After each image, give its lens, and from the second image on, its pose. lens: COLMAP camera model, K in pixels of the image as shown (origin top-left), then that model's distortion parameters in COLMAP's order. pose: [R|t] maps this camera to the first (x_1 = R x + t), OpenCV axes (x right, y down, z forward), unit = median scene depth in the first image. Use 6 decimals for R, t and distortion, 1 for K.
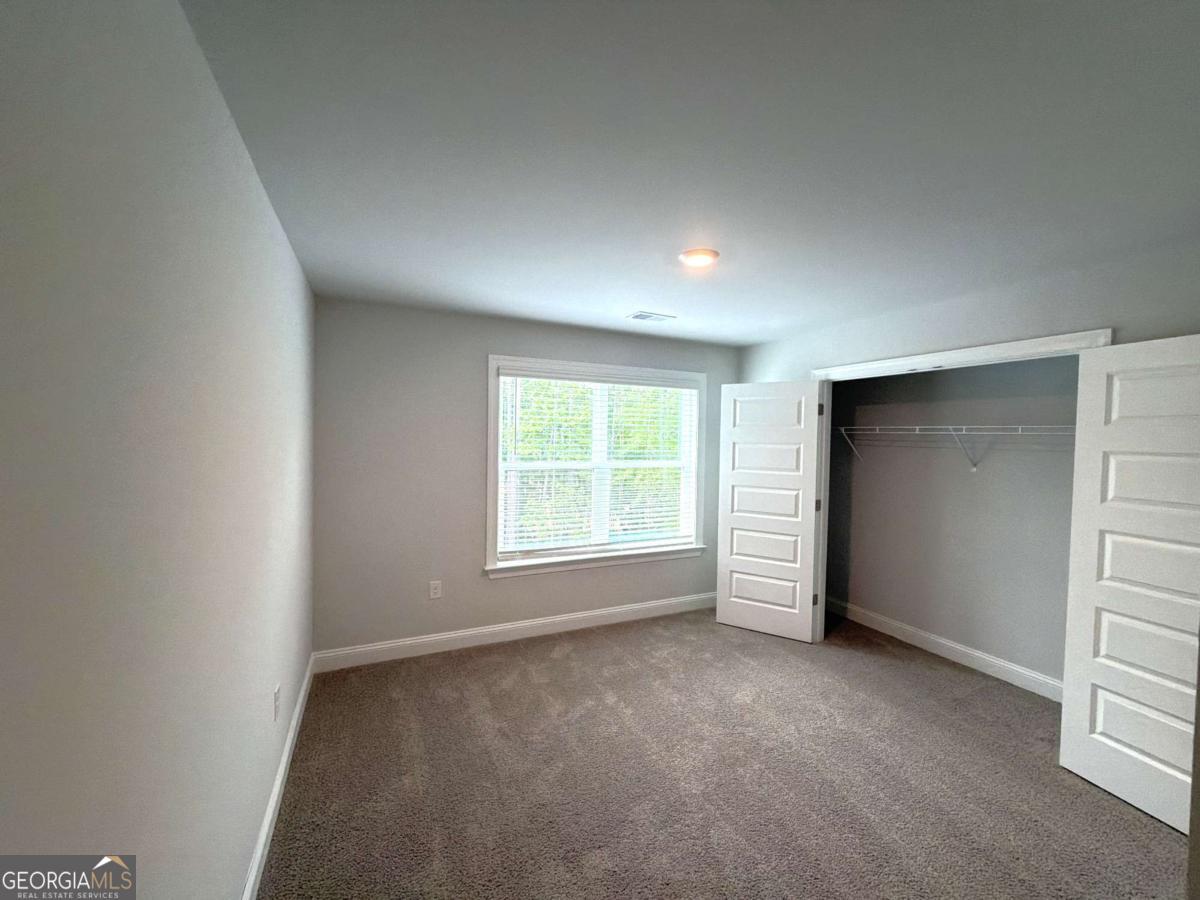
lens RADIAL K [[478.7, 0, 599.8], [0, 478.7, 447.8], [0, 0, 1]] dist [-0.000523, -0.000004]
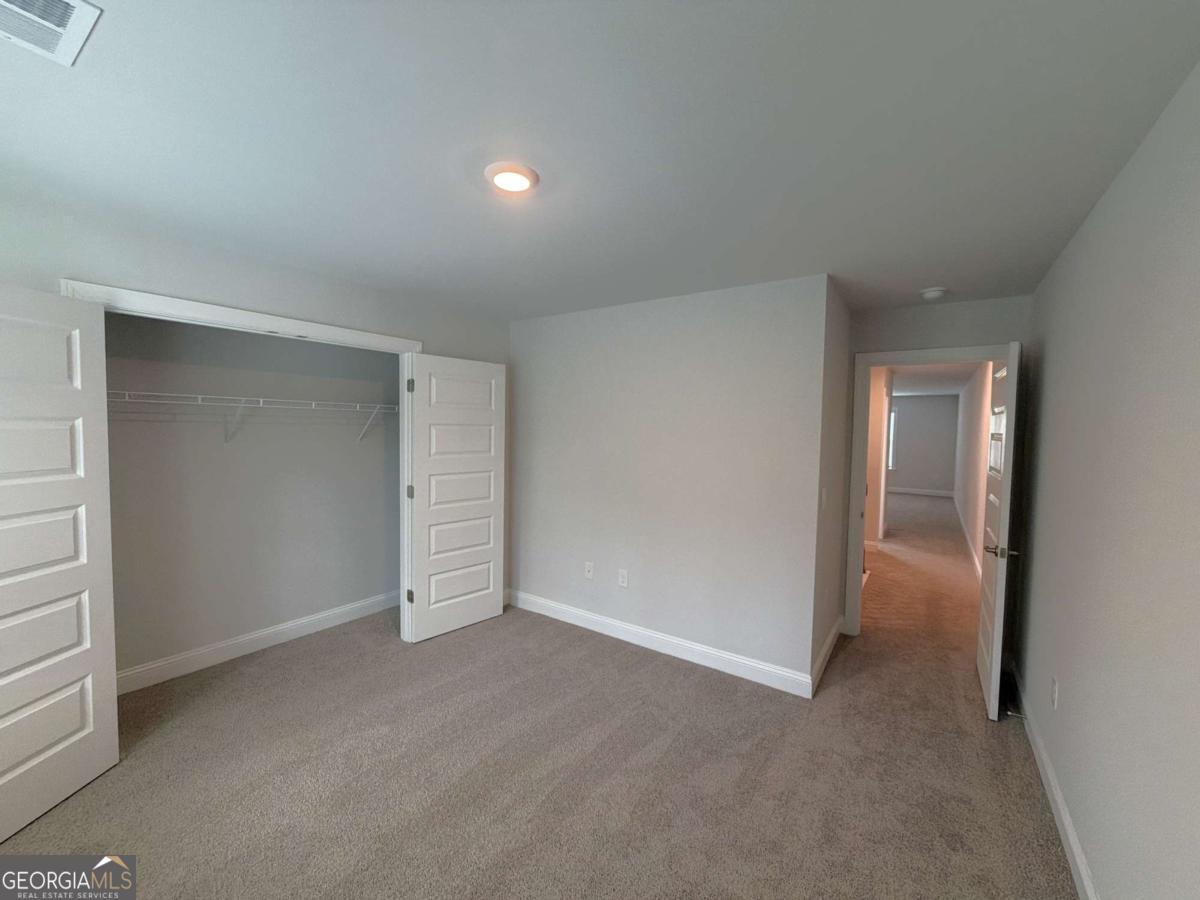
lens RADIAL K [[478.7, 0, 599.8], [0, 478.7, 447.8], [0, 0, 1]] dist [-0.000523, -0.000004]
pose [[-0.504426, -0.071384, 0.860499, -0.367243], [-0.009780, 0.996985, 0.076973, -0.026350], [-0.863400, 0.030412, -0.503603, 0.870919]]
